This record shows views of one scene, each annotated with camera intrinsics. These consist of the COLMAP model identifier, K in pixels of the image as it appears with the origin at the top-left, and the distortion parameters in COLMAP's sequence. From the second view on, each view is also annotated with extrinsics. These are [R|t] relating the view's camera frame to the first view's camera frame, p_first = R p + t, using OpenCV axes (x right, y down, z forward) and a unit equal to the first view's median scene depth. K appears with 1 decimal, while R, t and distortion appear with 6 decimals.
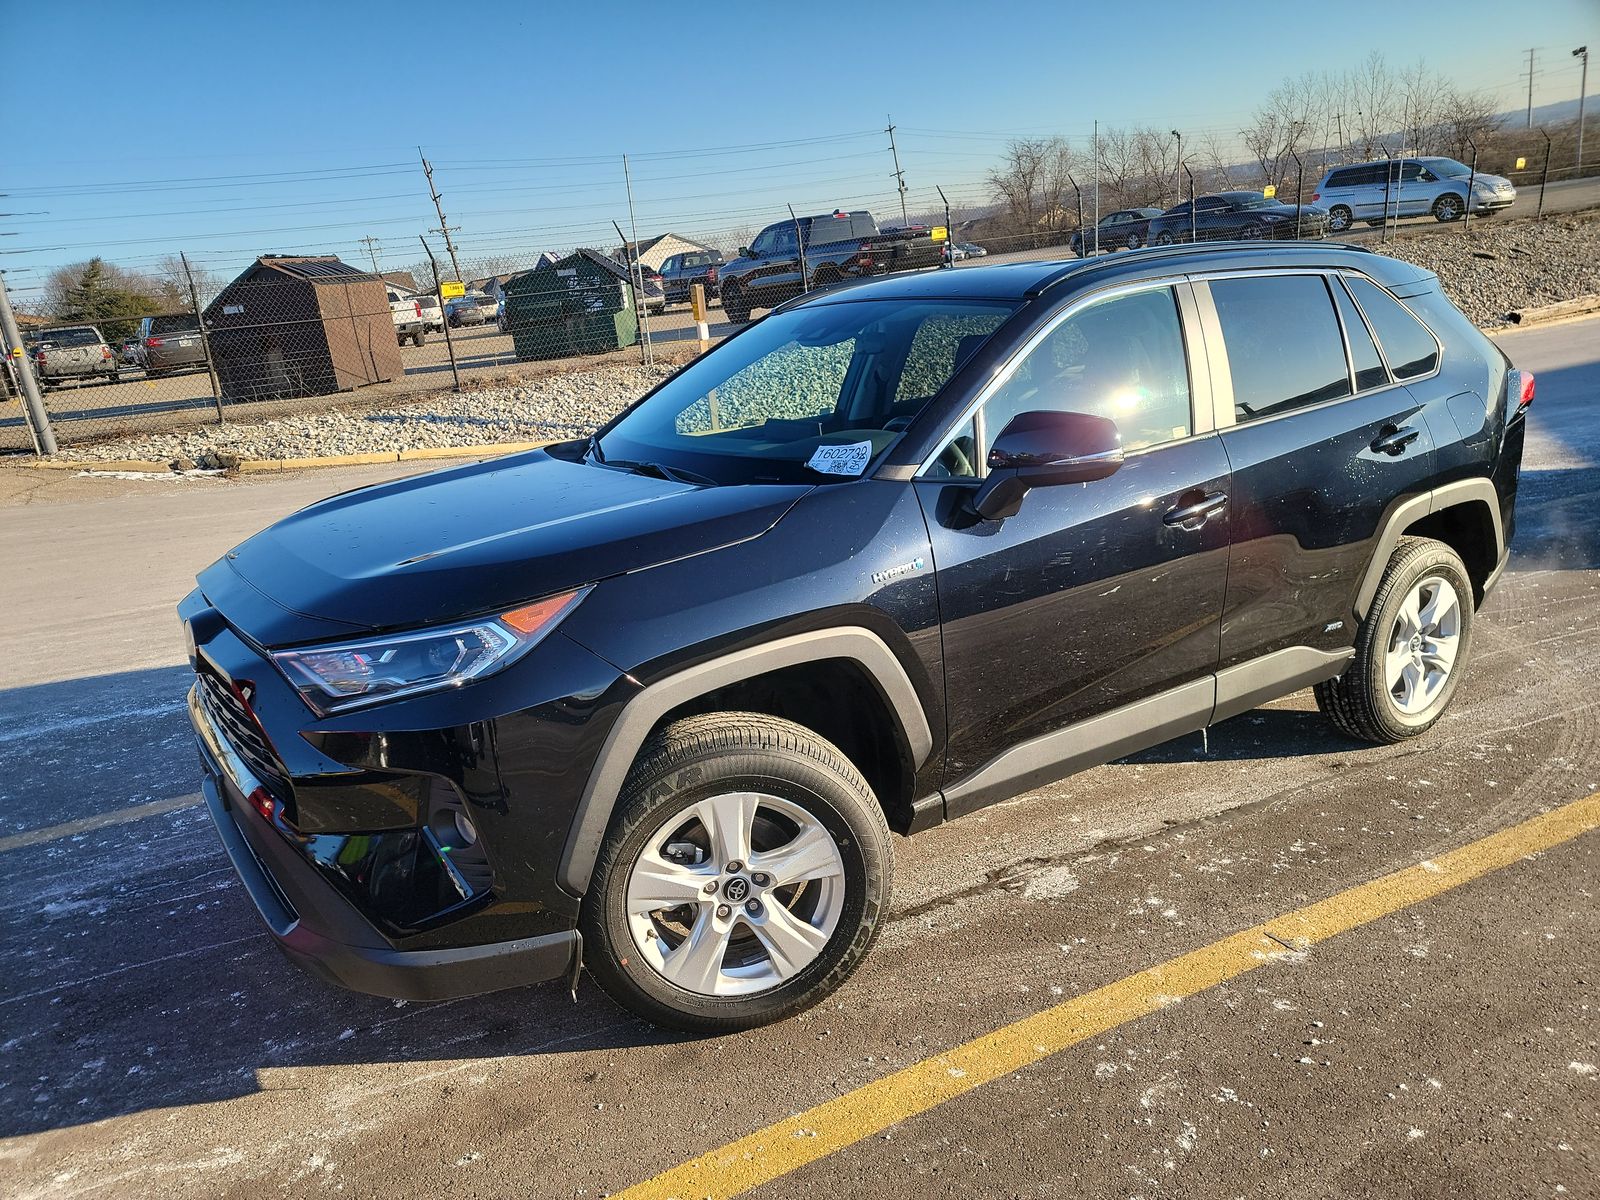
lens RADIAL K [[1151.5, 0, 804.3], [0, 1151.5, 597.7], [0, 0, 1]] dist [0.033012, -0.008766]
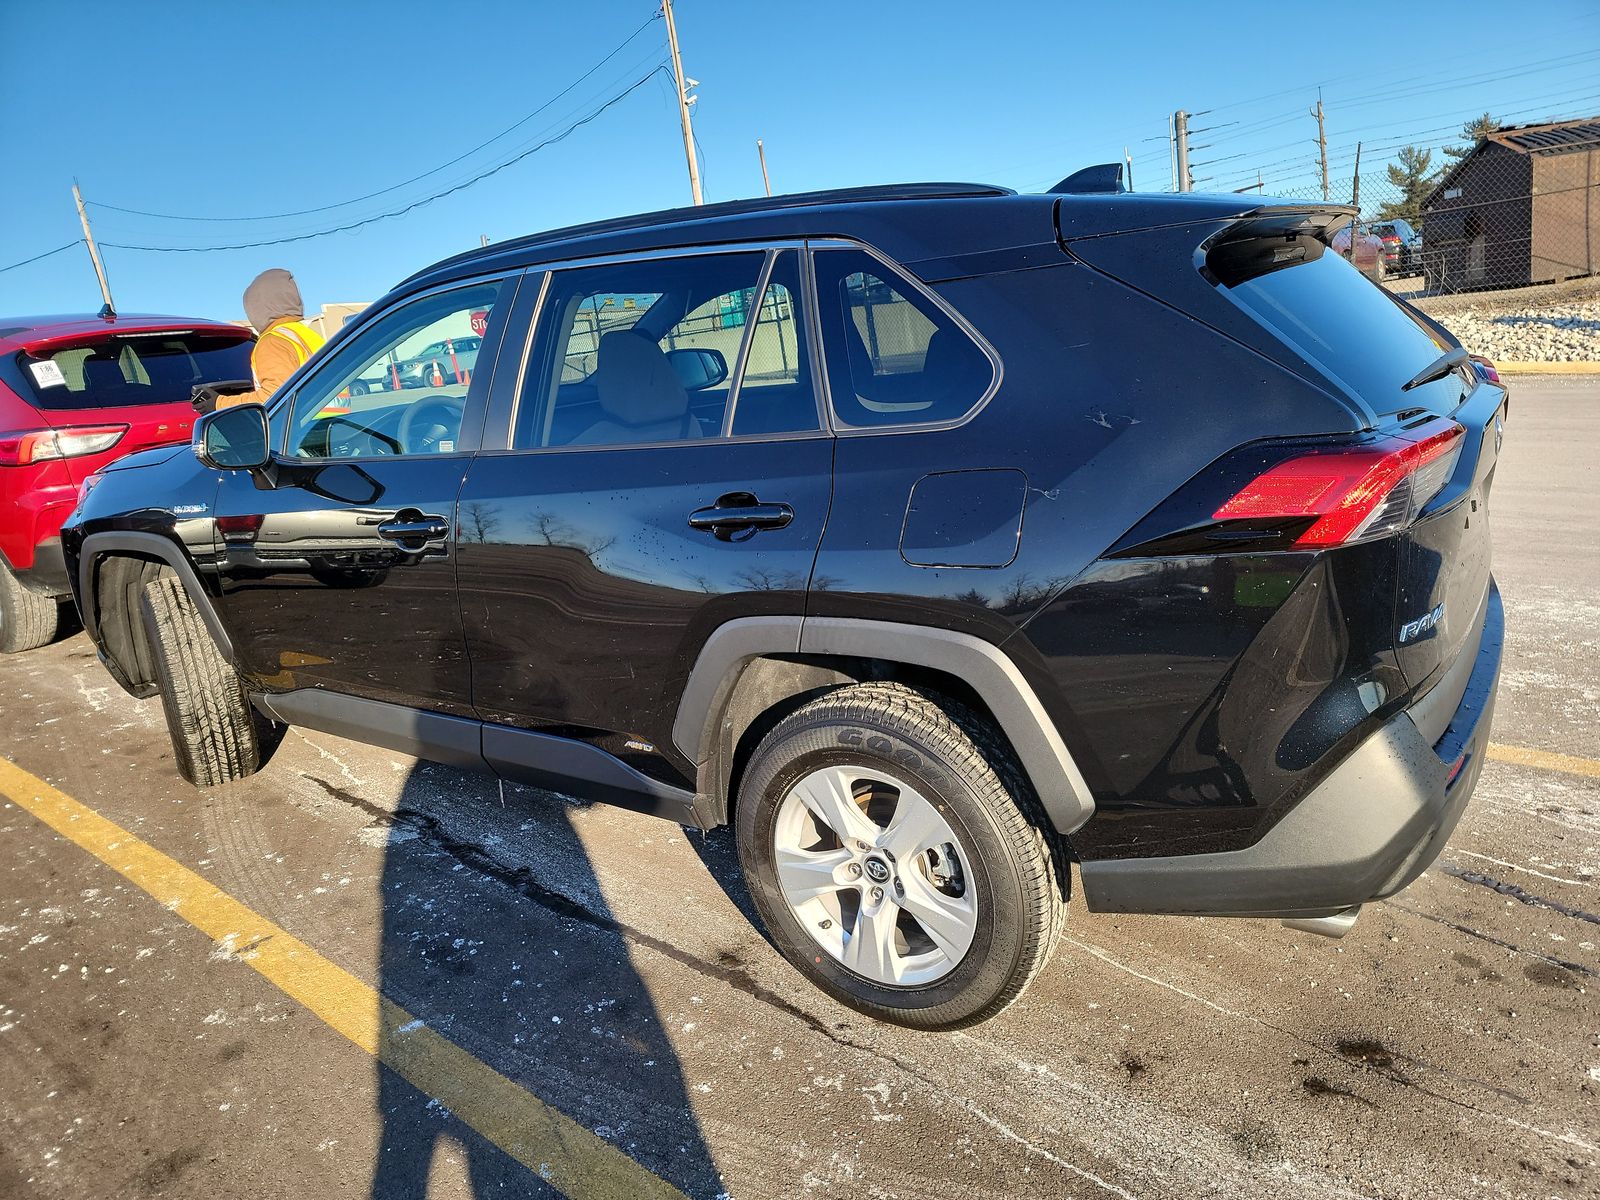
lens RADIAL K [[1151.5, 0, 805.0], [0, 1151.5, 602.8], [0, 0, 1]] dist [0.033012, -0.008766]
pose [[0.339096, 0.262418, -0.903410, 1.462157], [-0.157085, 0.962619, 0.220655, -0.312091], [0.927544, 0.067089, 0.367643, 1.071537]]
